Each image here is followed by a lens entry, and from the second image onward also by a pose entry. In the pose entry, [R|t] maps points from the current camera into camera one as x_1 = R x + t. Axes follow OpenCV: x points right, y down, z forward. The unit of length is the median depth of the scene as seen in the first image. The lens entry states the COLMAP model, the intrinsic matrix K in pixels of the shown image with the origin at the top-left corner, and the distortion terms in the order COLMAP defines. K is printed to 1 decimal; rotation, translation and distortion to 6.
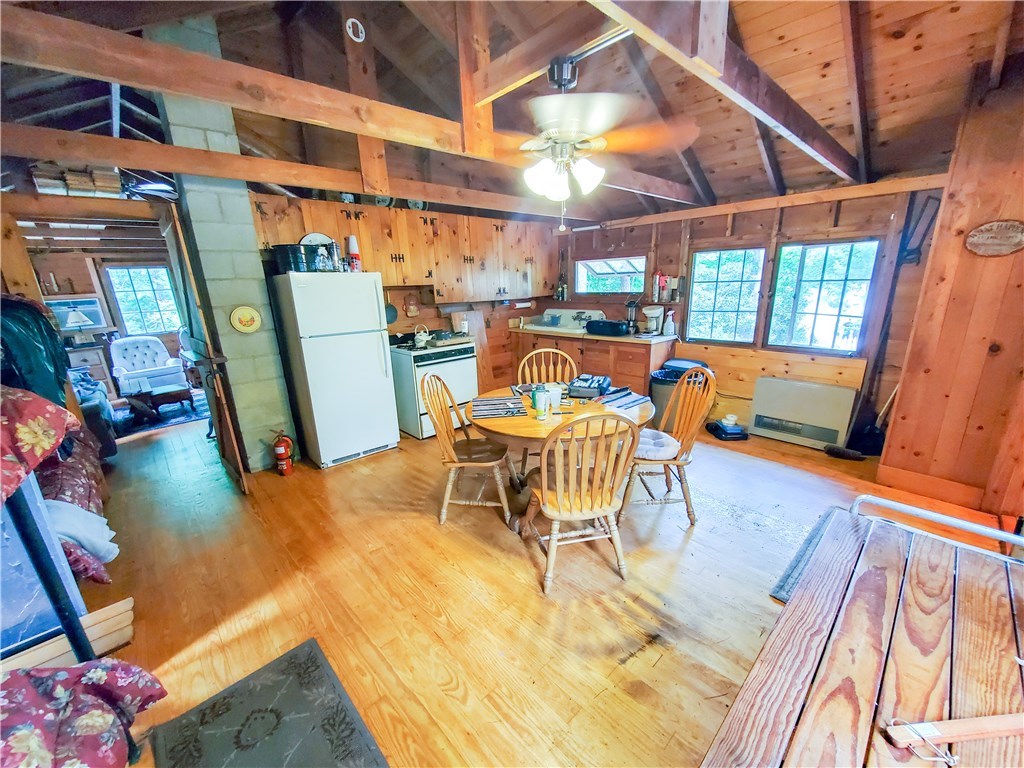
lens RADIAL K [[403.7, 0, 523.3], [0, 403.7, 397.9], [0, 0, 1]] dist [-0.006442, -0.002253]
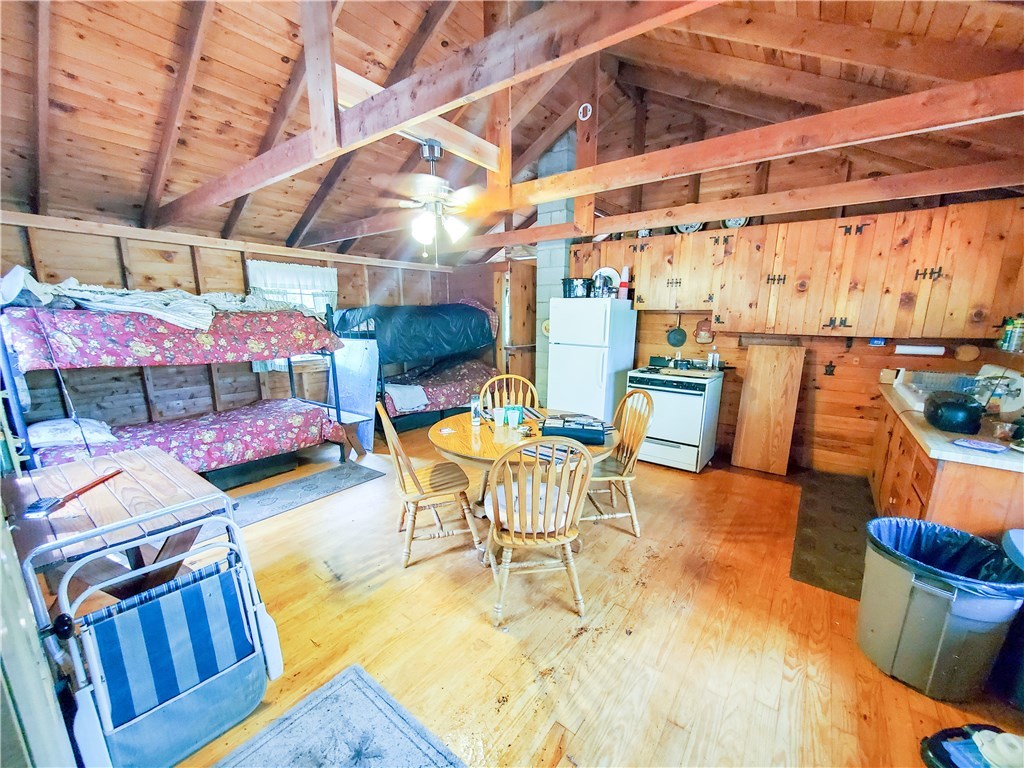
lens RADIAL K [[403.7, 0, 520.9], [0, 403.7, 399.4], [0, 0, 1]] dist [-0.006442, -0.002253]
pose [[0.164192, 0.237042, -0.957524, 0.604347], [-0.281573, 0.941574, 0.184811, -0.139029], [0.945388, 0.239268, 0.221344, 0.446405]]
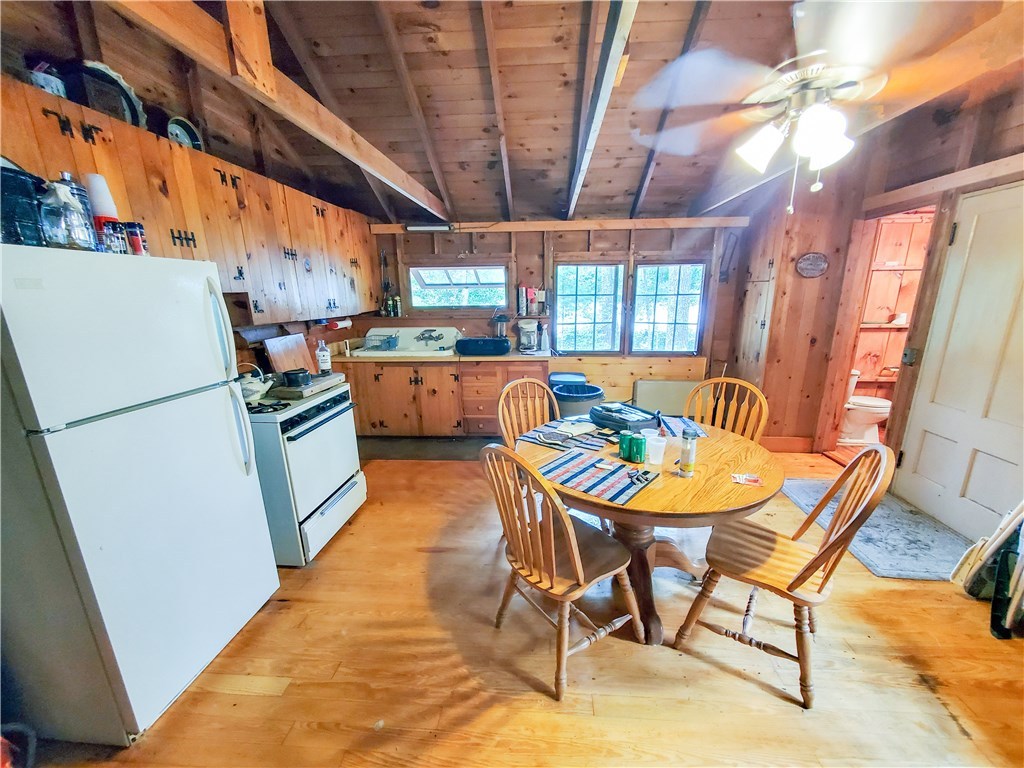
lens RADIAL K [[403.7, 0, 522.5], [0, 403.7, 398.9], [0, 0, 1]] dist [-0.006442, -0.002253]
pose [[0.742906, -0.151273, 0.652079, -0.325818], [0.175426, 0.984082, 0.028432, -0.079962], [-0.646000, 0.093269, 0.757618, 0.330438]]
